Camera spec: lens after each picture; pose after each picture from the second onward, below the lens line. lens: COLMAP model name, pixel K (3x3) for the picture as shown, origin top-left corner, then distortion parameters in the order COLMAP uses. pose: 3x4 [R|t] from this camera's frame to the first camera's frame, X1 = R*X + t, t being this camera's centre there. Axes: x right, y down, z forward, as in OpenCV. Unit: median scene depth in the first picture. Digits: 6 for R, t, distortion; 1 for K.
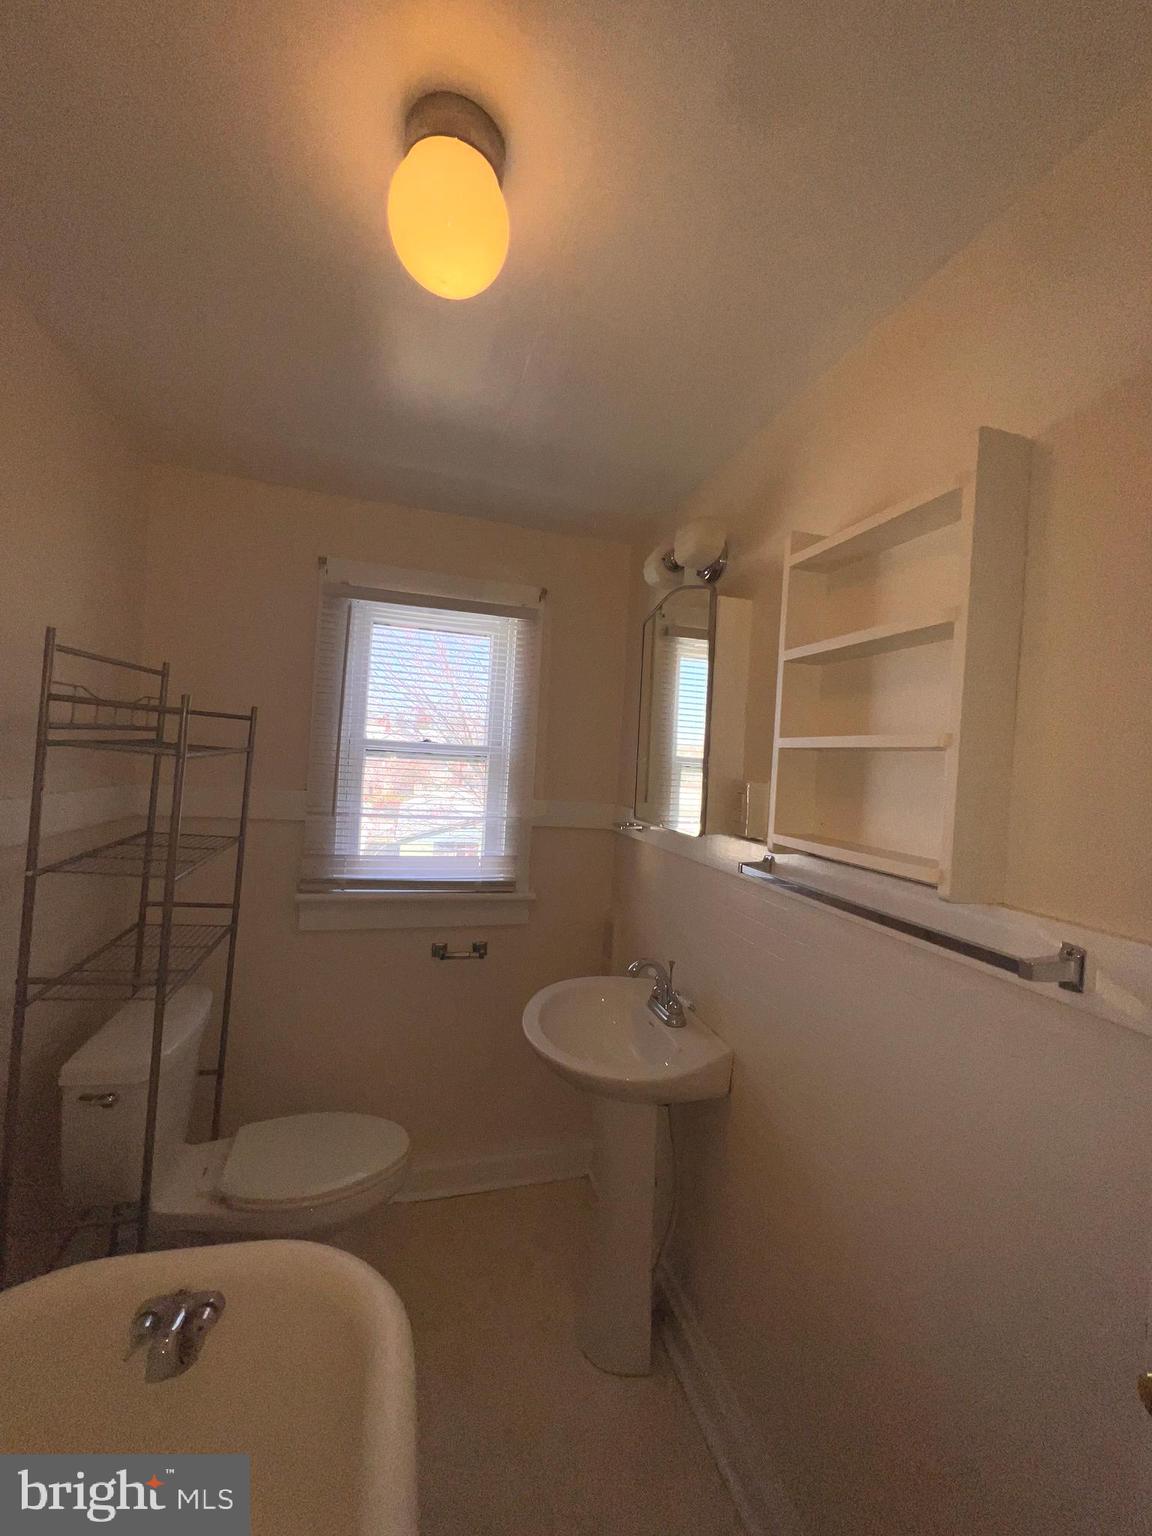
lens RADIAL K [[615.6, 0, 573.6], [0, 615.6, 764.5], [0, 0, 1]] dist [-0.001038, -0.000158]
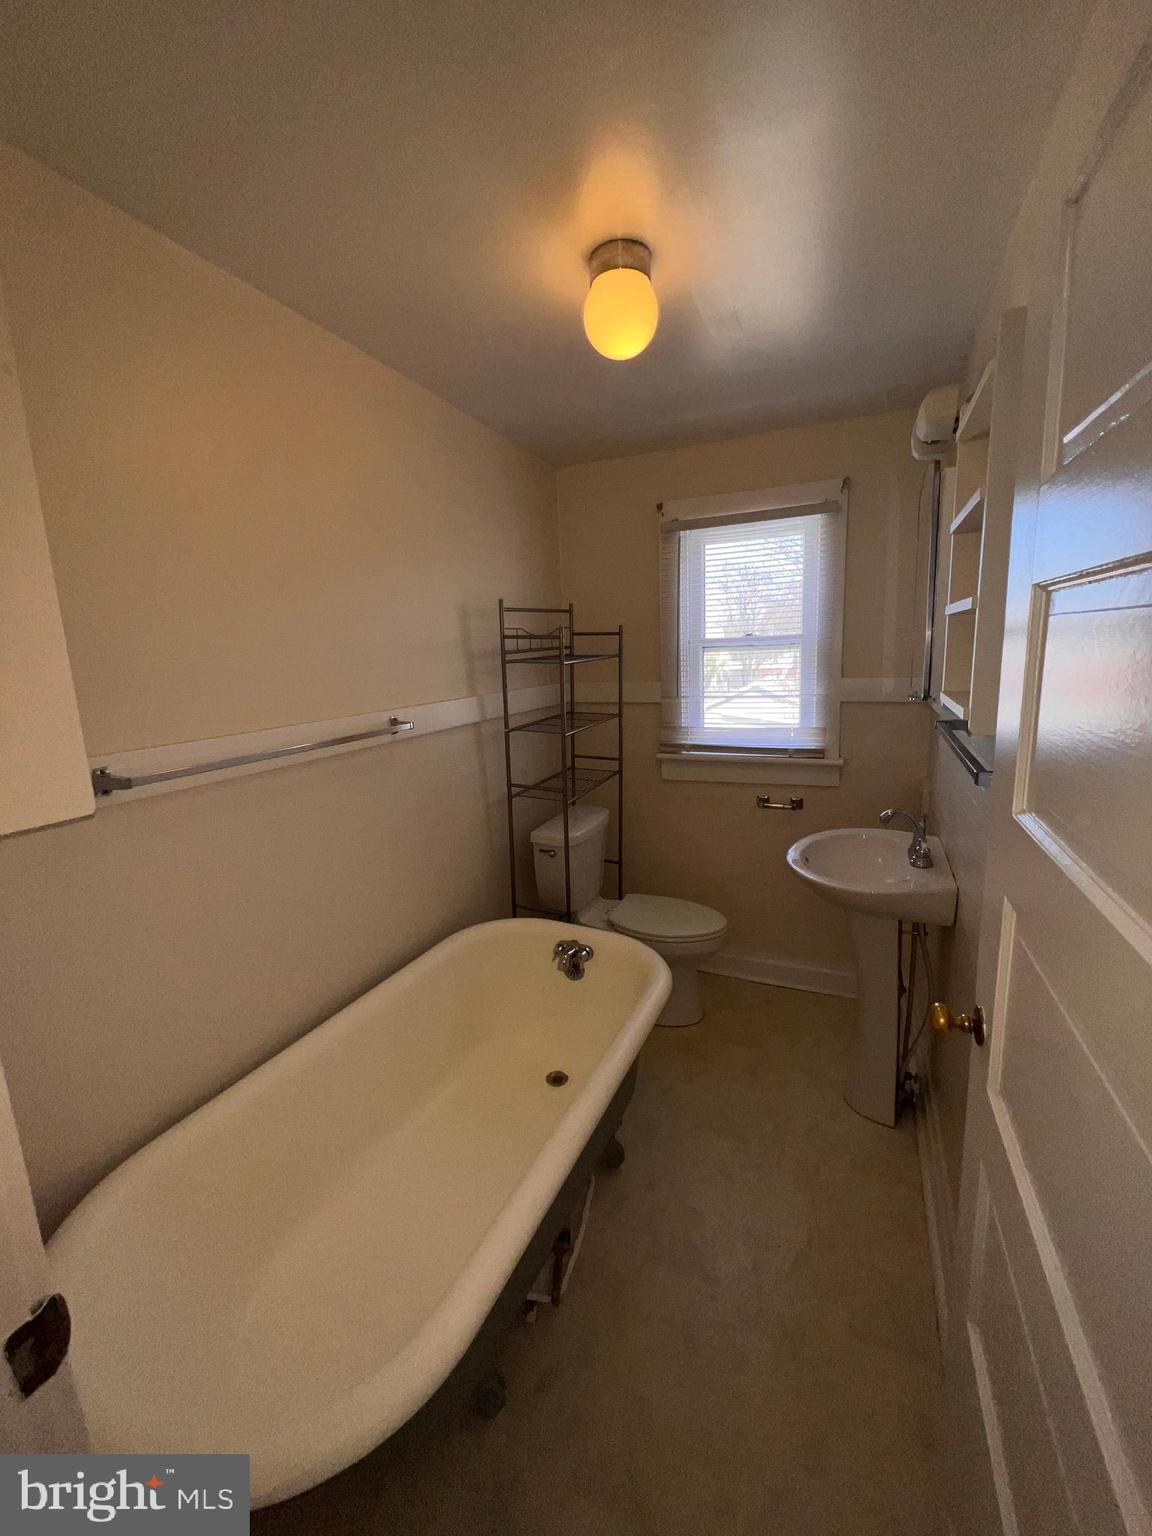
lens RADIAL K [[615.6, 0, 573.6], [0, 615.6, 764.5], [0, 0, 1]] dist [-0.001038, -0.000158]
pose [[0.752001, 0.030610, -0.658451, 0.373890], [0.081996, 0.986818, 0.139520, 0.019749], [0.654042, -0.158910, 0.739578, -0.211216]]
